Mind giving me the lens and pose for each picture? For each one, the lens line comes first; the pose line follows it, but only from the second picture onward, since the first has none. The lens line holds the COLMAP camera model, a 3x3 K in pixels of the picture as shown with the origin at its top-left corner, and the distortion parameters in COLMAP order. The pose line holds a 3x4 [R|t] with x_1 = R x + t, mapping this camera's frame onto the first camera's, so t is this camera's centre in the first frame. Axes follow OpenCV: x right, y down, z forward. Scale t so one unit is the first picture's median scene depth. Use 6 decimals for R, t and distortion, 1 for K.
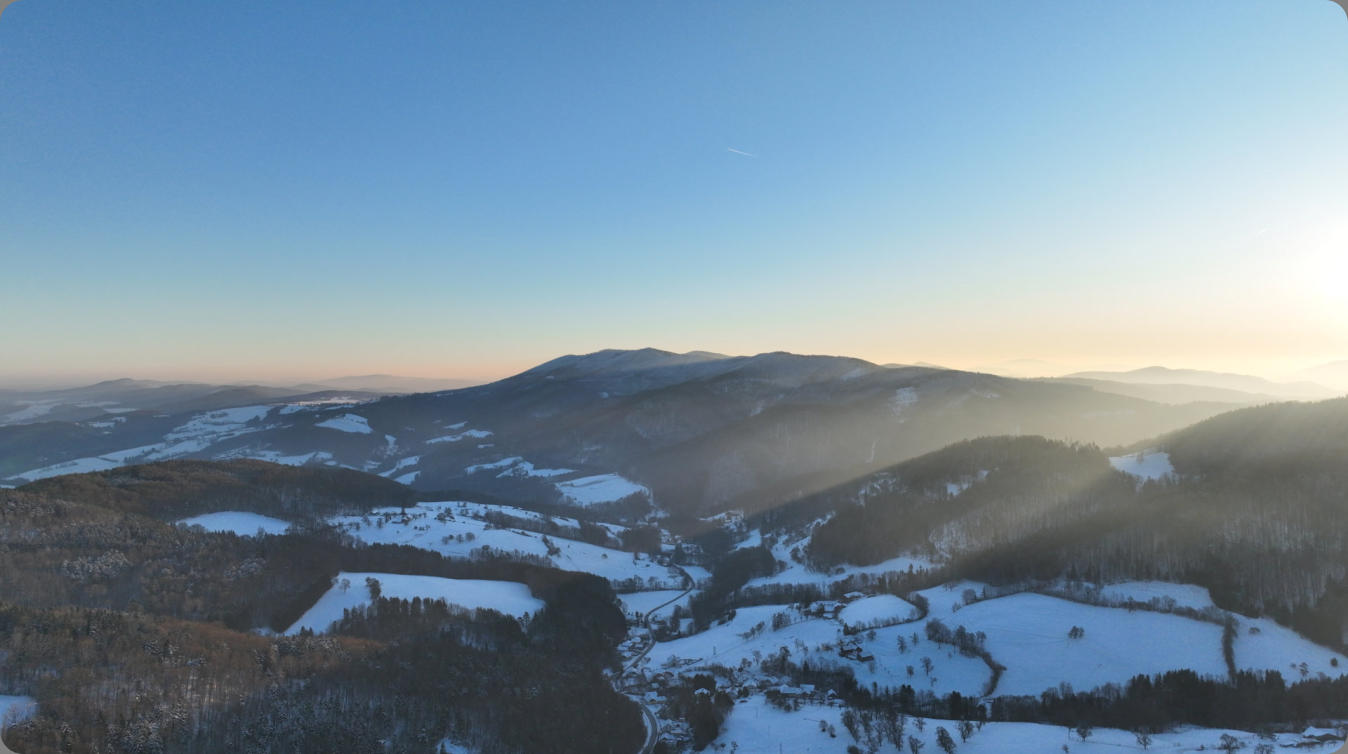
lens RADIAL K [[942.4, 0, 672.4], [0, 942.4, 370.5], [0, 0, 1]] dist [-0.009267, 0.020464]
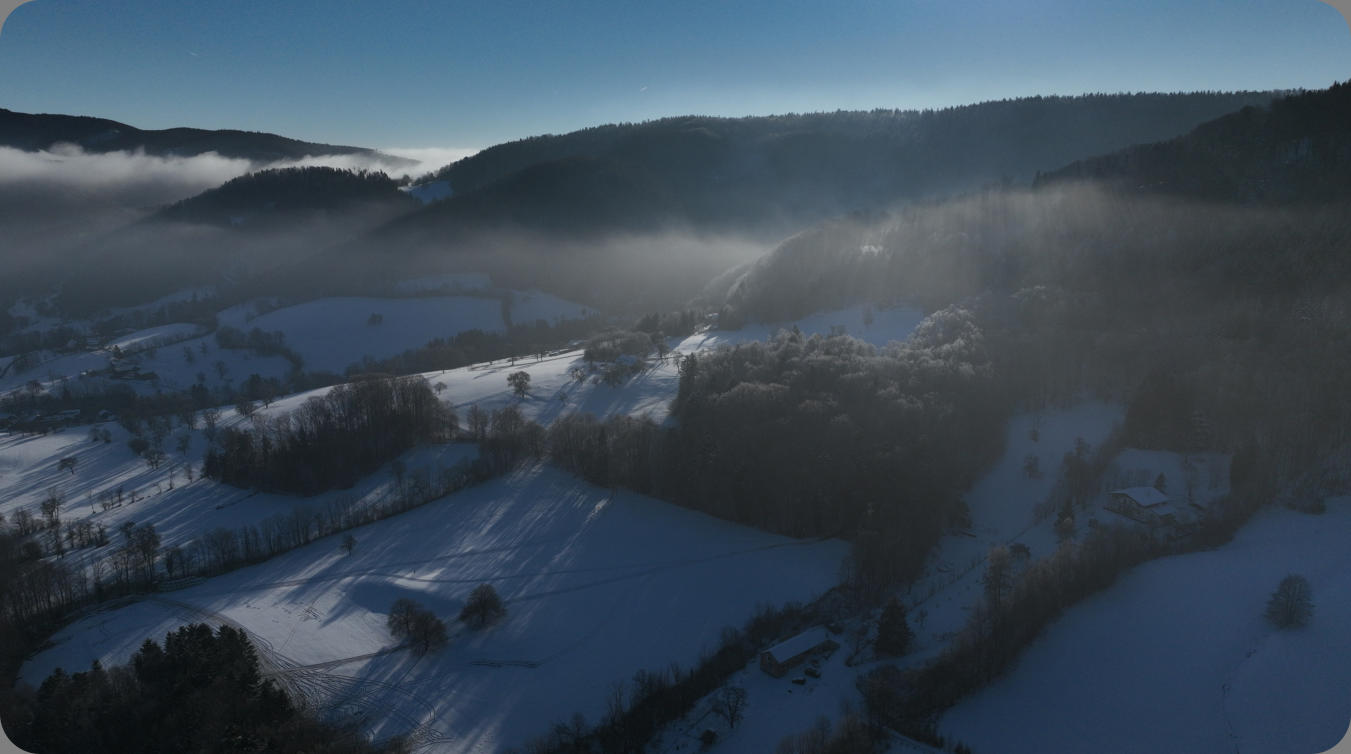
lens RADIAL K [[944.5, 0, 672.5], [0, 944.5, 374.5], [0, 0, 1]] dist [-0.009267, 0.020464]
pose [[0.753174, -0.125259, 0.645786, 0.008153], [0.001329, 0.981991, 0.188922, 0.127661], [-0.657820, -0.141433, 0.739776, 0.031238]]
